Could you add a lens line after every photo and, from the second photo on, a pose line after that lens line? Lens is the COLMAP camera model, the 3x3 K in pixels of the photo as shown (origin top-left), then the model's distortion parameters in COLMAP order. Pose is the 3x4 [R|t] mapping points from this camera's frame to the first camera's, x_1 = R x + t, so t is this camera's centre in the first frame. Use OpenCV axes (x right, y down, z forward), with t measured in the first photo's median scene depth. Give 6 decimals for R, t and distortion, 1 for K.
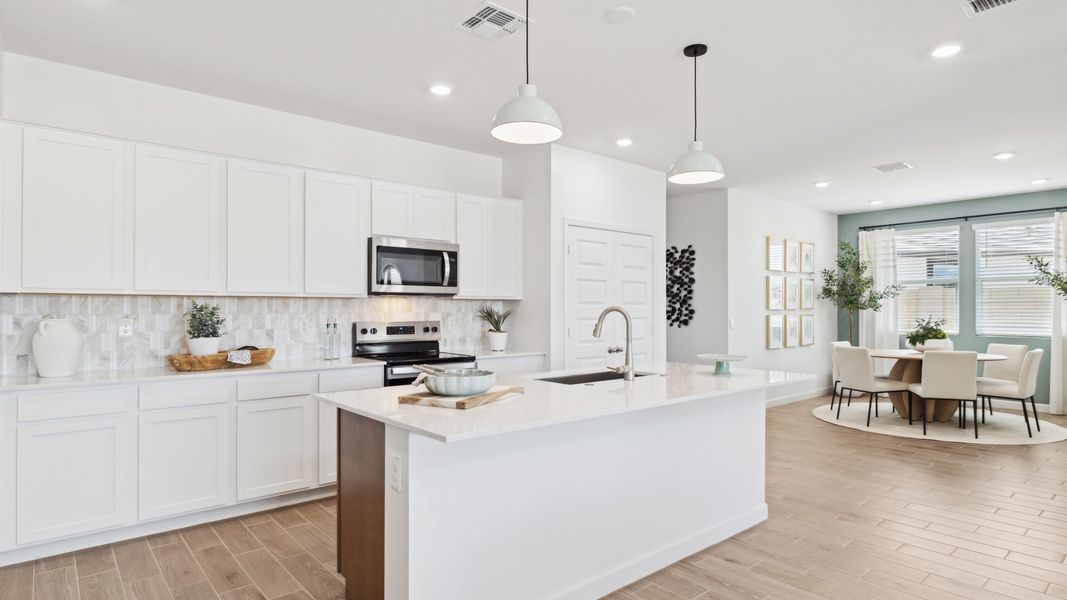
lens RADIAL K [[582.5, 0, 542.4], [0, 582.5, 305.9], [0, 0, 1]] dist [-0.000551, 0.001044]
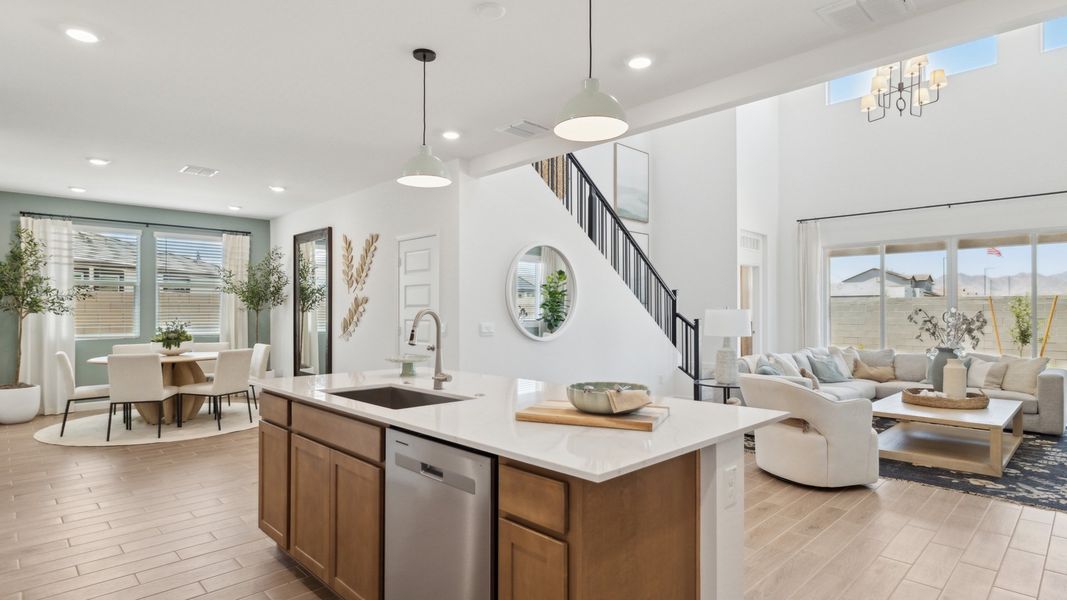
lens RADIAL K [[554.6, 0, 539.4], [0, 554.6, 306.6], [0, 0, 1]] dist [-0.002061, -0.001665]
pose [[-0.073477, 0.008074, 0.997264, -0.350967], [-0.002054, 0.999964, -0.008247, 0.002631], [-0.997295, -0.002655, -0.073457, 0.434781]]
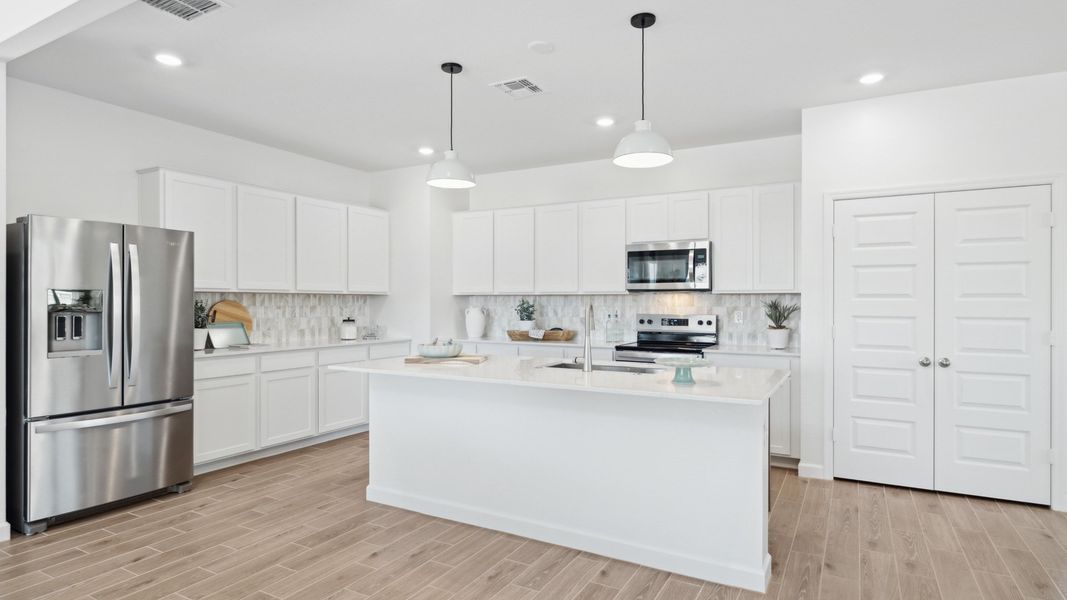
lens RADIAL K [[582.5, 0, 533.7], [0, 582.5, 305.1], [0, 0, 1]] dist [-0.000551, 0.001044]
pose [[0.328891, 0.004221, -0.944358, 0.535509], [0.002969, 0.999980, 0.005503, 0.001157], [0.944363, -0.004614, 0.328872, 0.271129]]
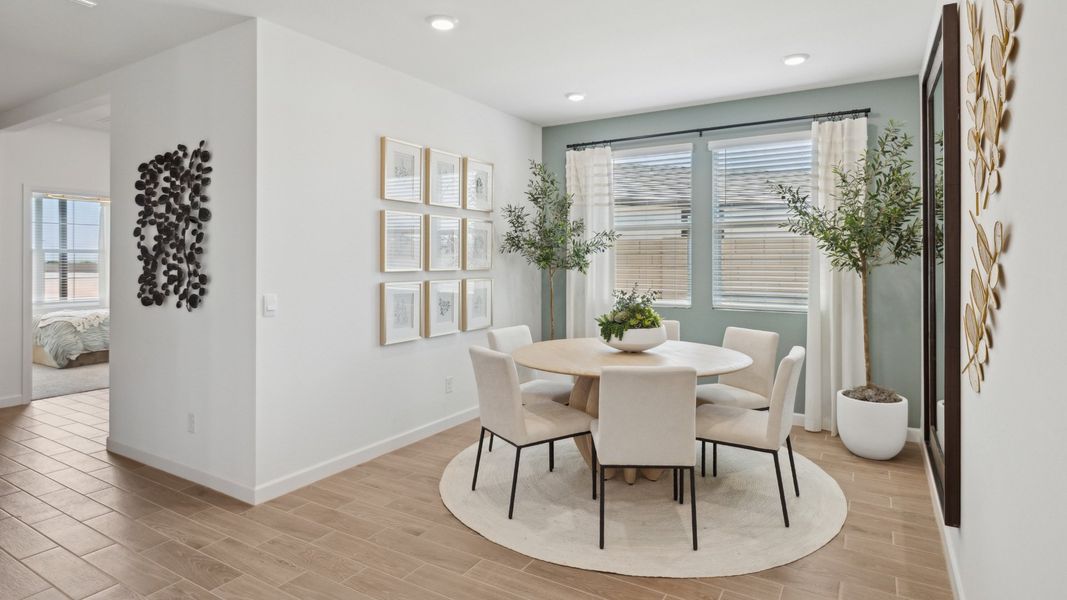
lens RADIAL K [[554.6, 0, 552.8], [0, 554.6, 255.1], [0, 0, 1]] dist [-0.002061, -0.001665]
pose [[0.948315, 0.002273, 0.317321, 0.423112], [-0.001415, 0.999995, -0.002936, -0.009562], [-0.317326, 0.002336, 0.948313, 0.523323]]
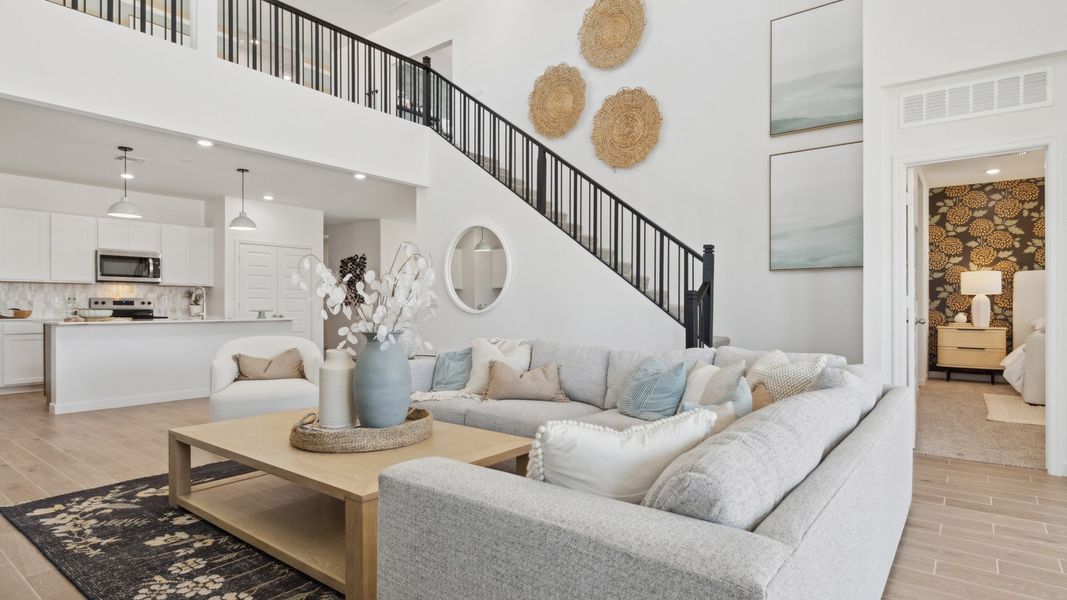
lens RADIAL K [[582.5, 0, 557.1], [0, 582.5, 312.0], [0, 0, 1]] dist [-0.000551, 0.001044]
pose [[0.979300, -0.003131, 0.202388, 0.491924], [0.000385, 0.999907, 0.013605, 0.033557], [-0.202411, -0.013246, 0.979211, -0.706515]]
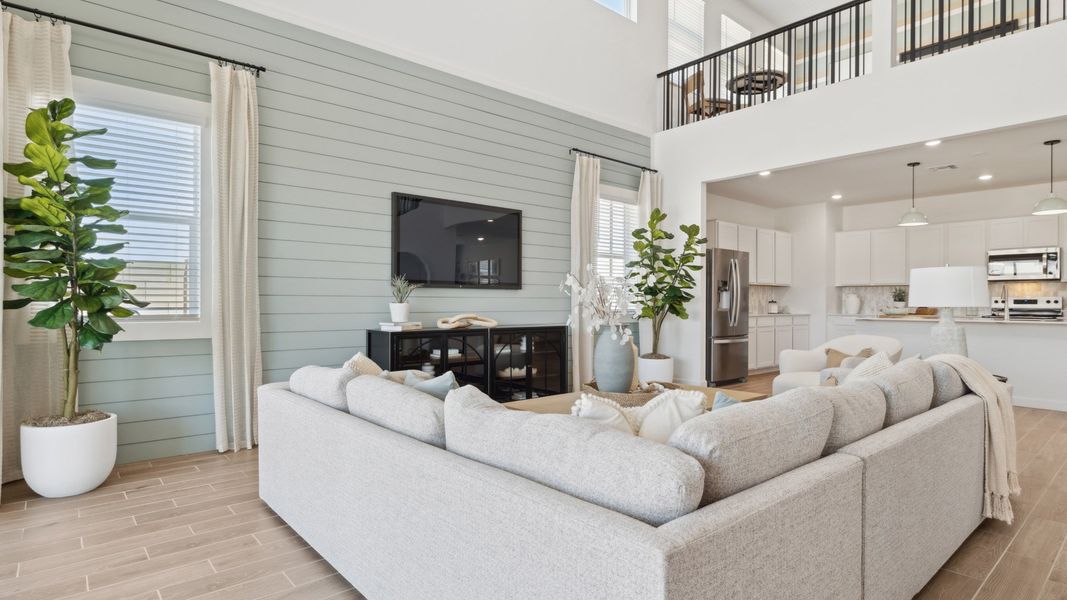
lens RADIAL K [[554.6, 0, 530.1], [0, 554.6, 302.9], [0, 0, 1]] dist [-0.002061, -0.001665]
pose [[-0.008507, -0.003194, -0.999959, 1.008177], [-0.000311, 0.999995, -0.003192, 0.036999], [0.999964, 0.000284, -0.008508, -0.313052]]
